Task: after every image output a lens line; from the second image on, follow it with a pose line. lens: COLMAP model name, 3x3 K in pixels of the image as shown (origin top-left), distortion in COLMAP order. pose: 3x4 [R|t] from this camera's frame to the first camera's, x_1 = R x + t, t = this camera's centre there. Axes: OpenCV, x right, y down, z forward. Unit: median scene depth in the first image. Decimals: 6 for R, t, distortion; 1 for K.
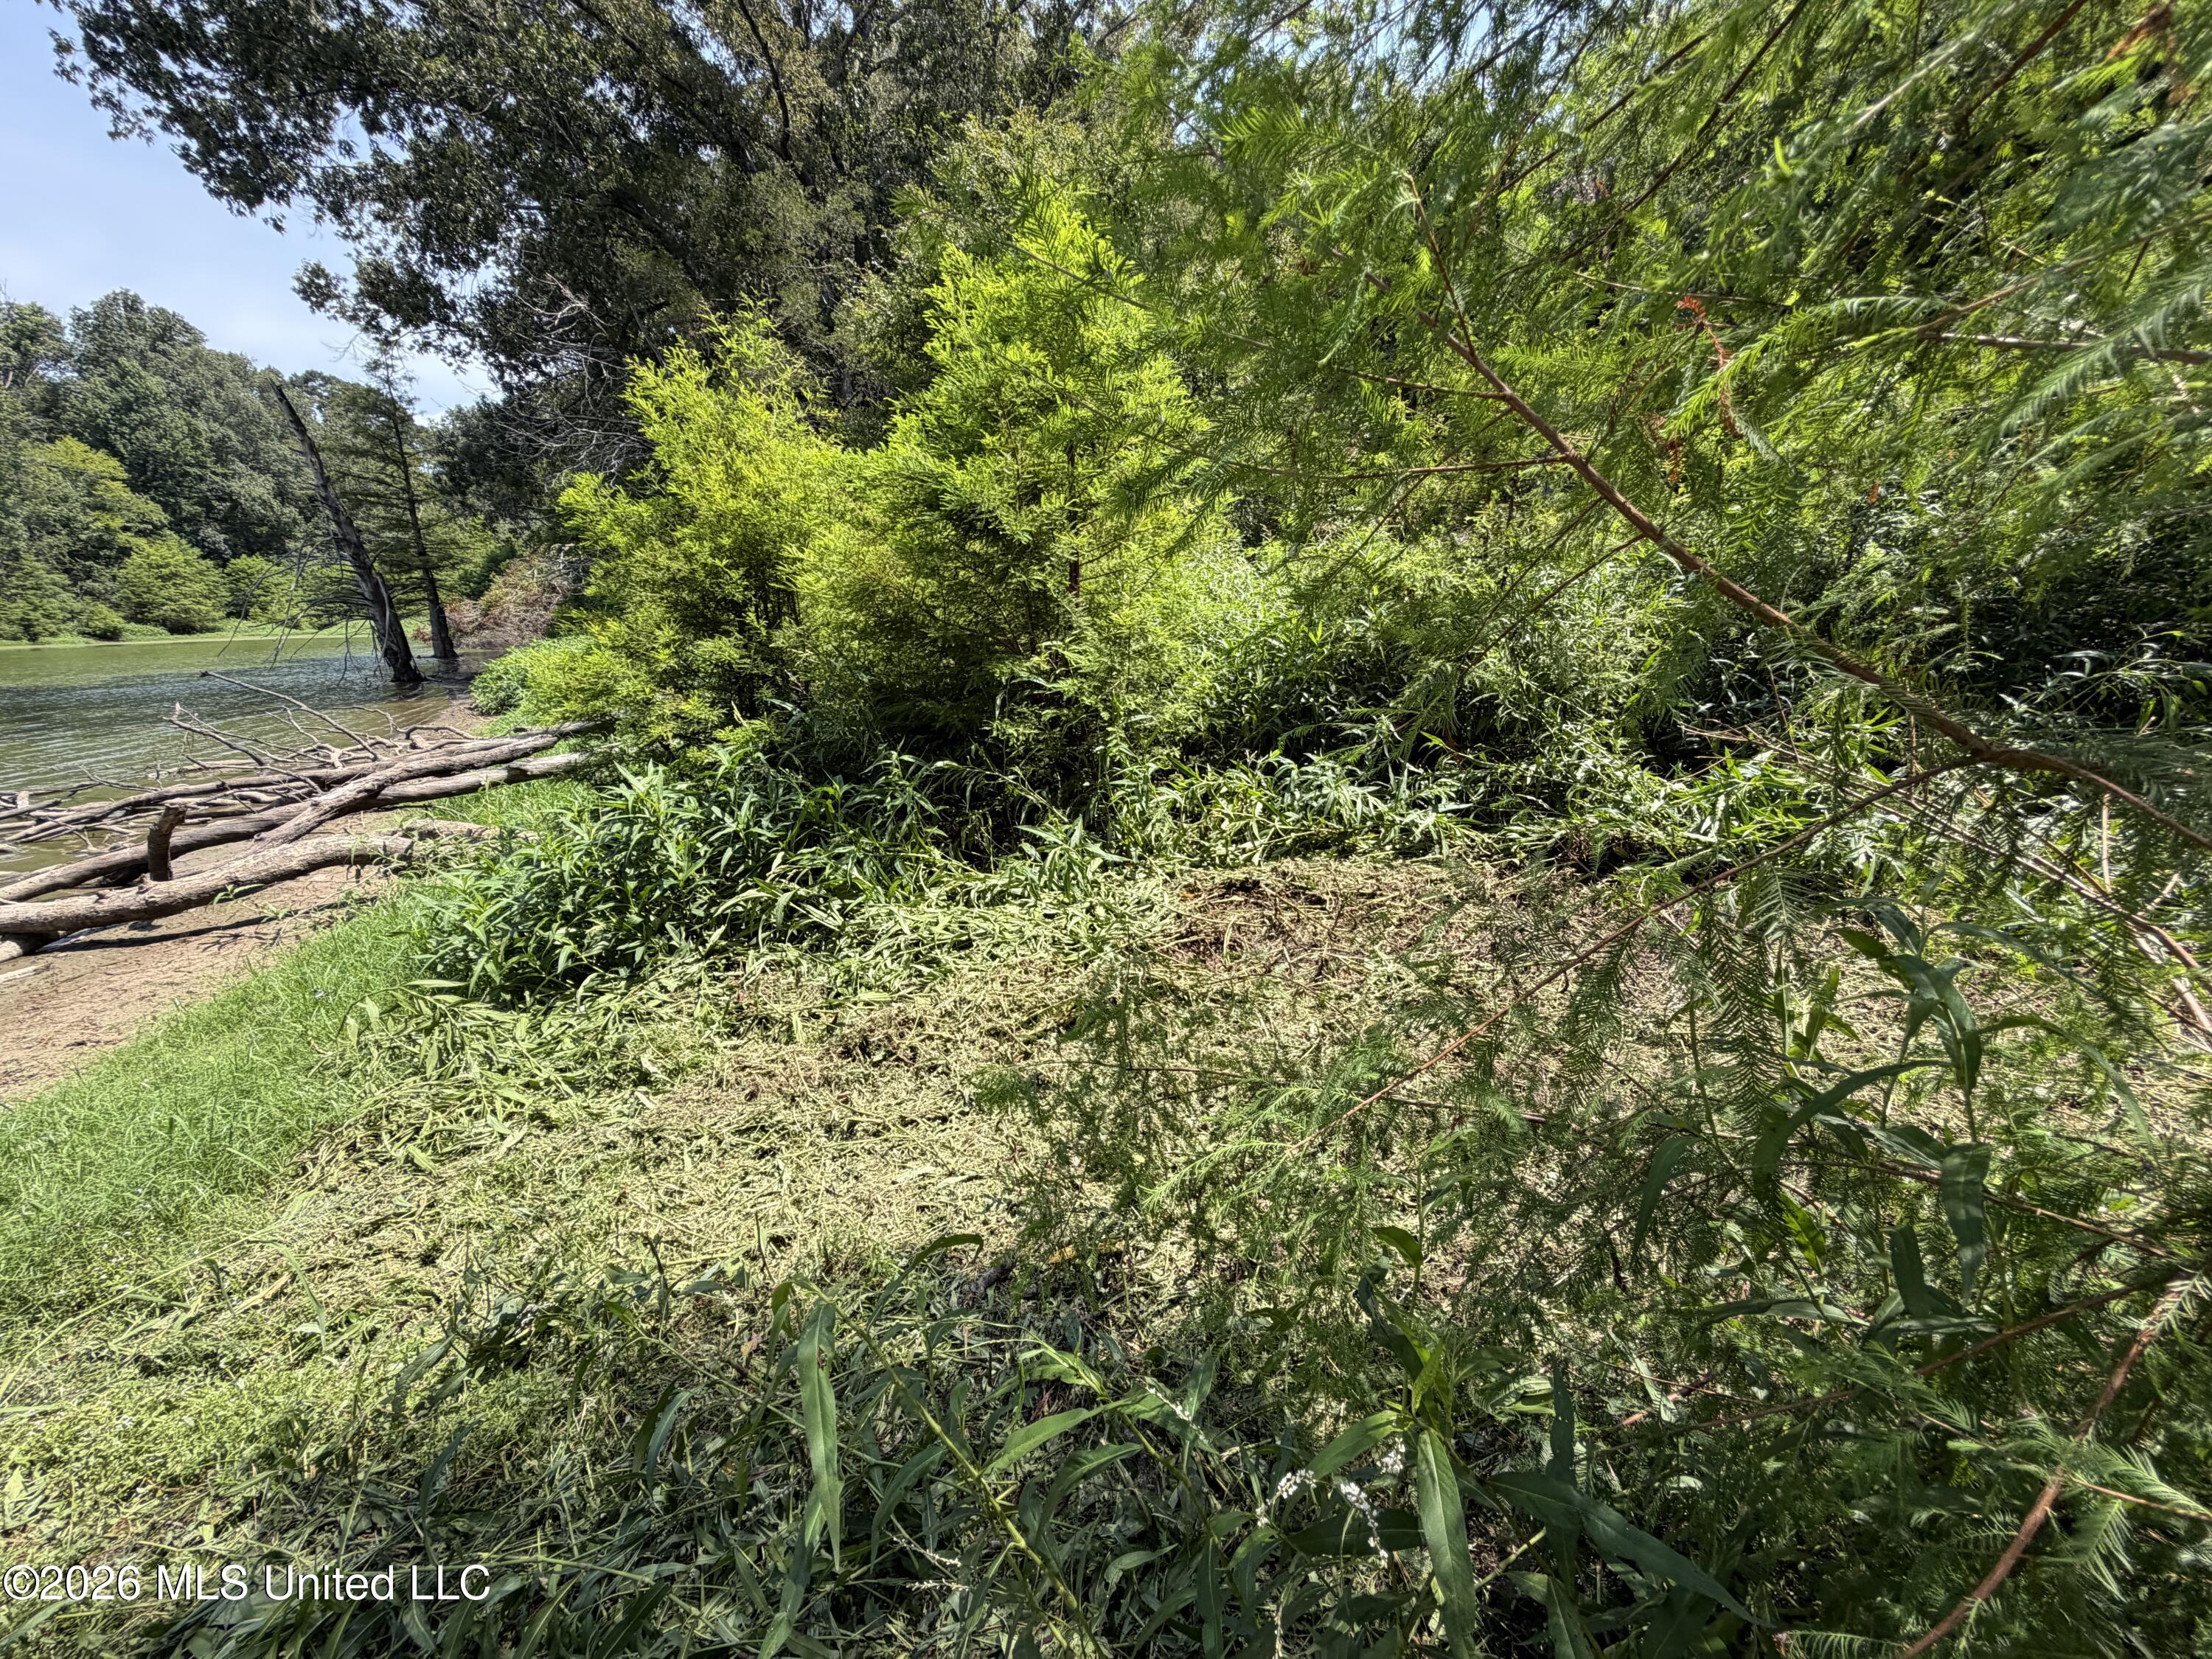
lens RADIAL K [[878.5, 0, 1100.2], [0, 878.5, 833.1], [0, 0, 1]] dist [-0.002846, 0.000503]
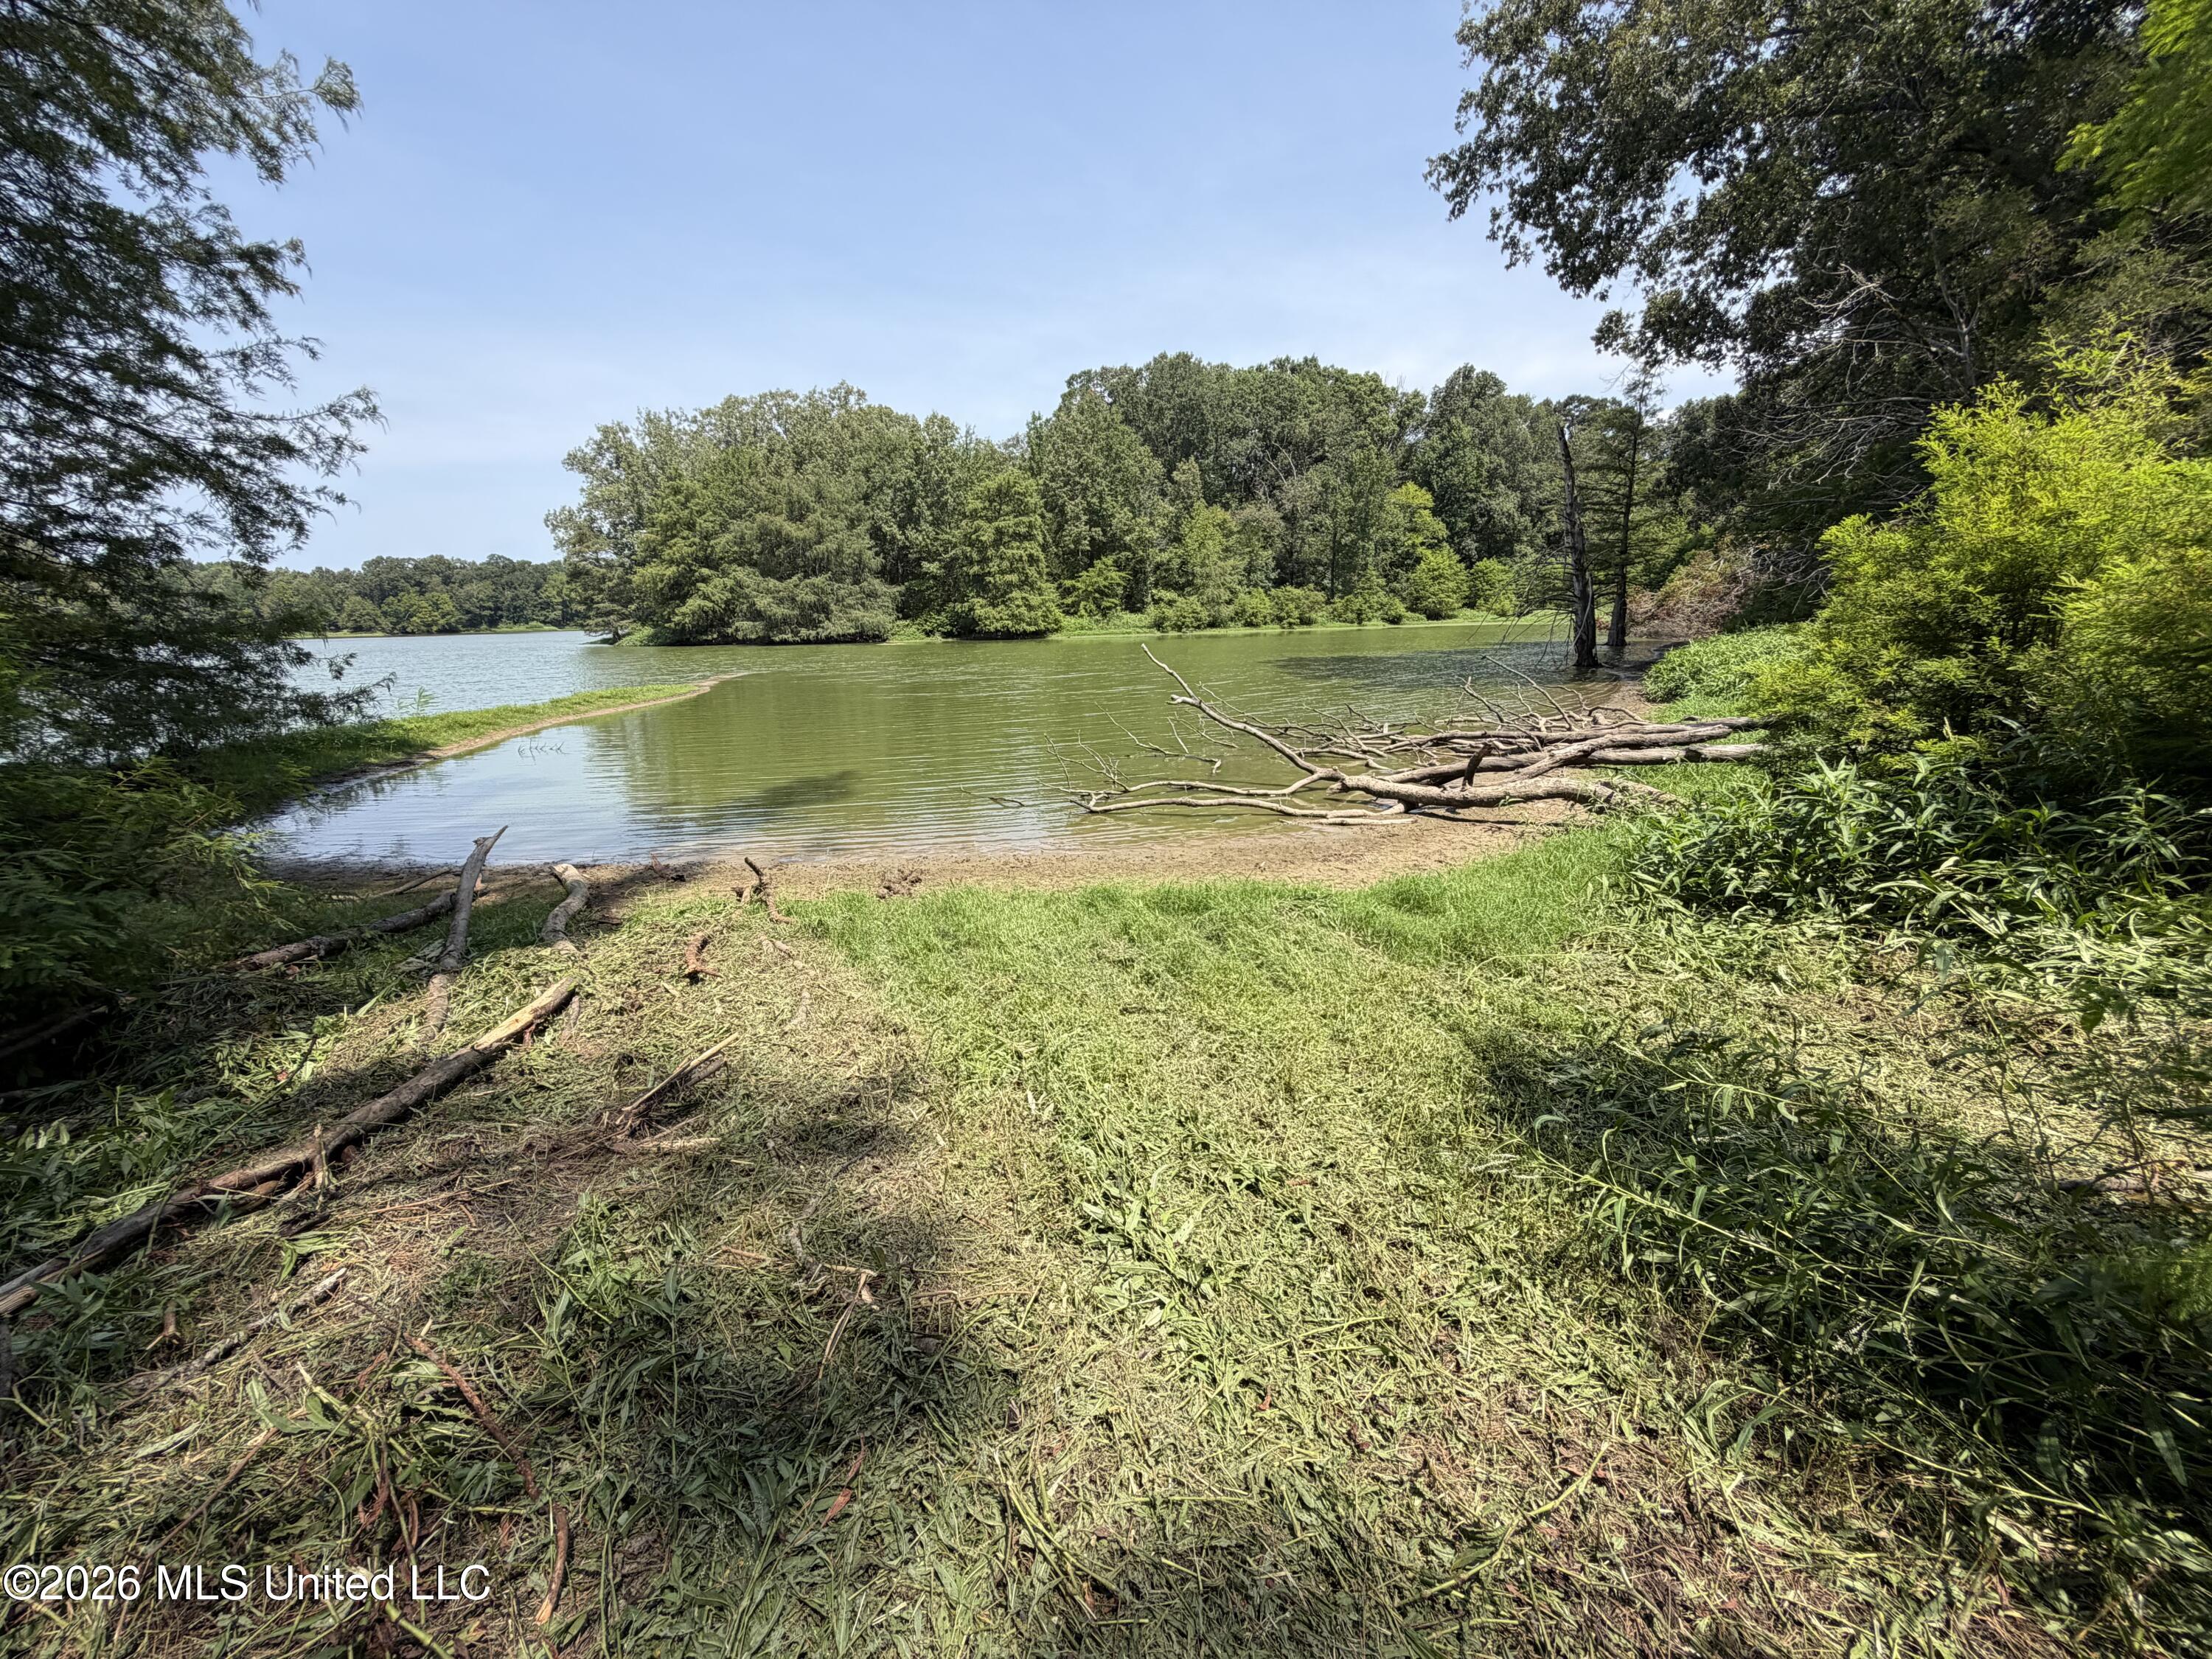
lens RADIAL K [[878.5, 0, 1096.8], [0, 878.5, 831.4], [0, 0, 1]] dist [-0.002846, 0.000503]
pose [[0.411846, 0.220775, -0.884105, 0.123487], [-0.209973, 0.967092, 0.143685, 0.045058], [0.886732, 0.126462, 0.444649, -0.349251]]
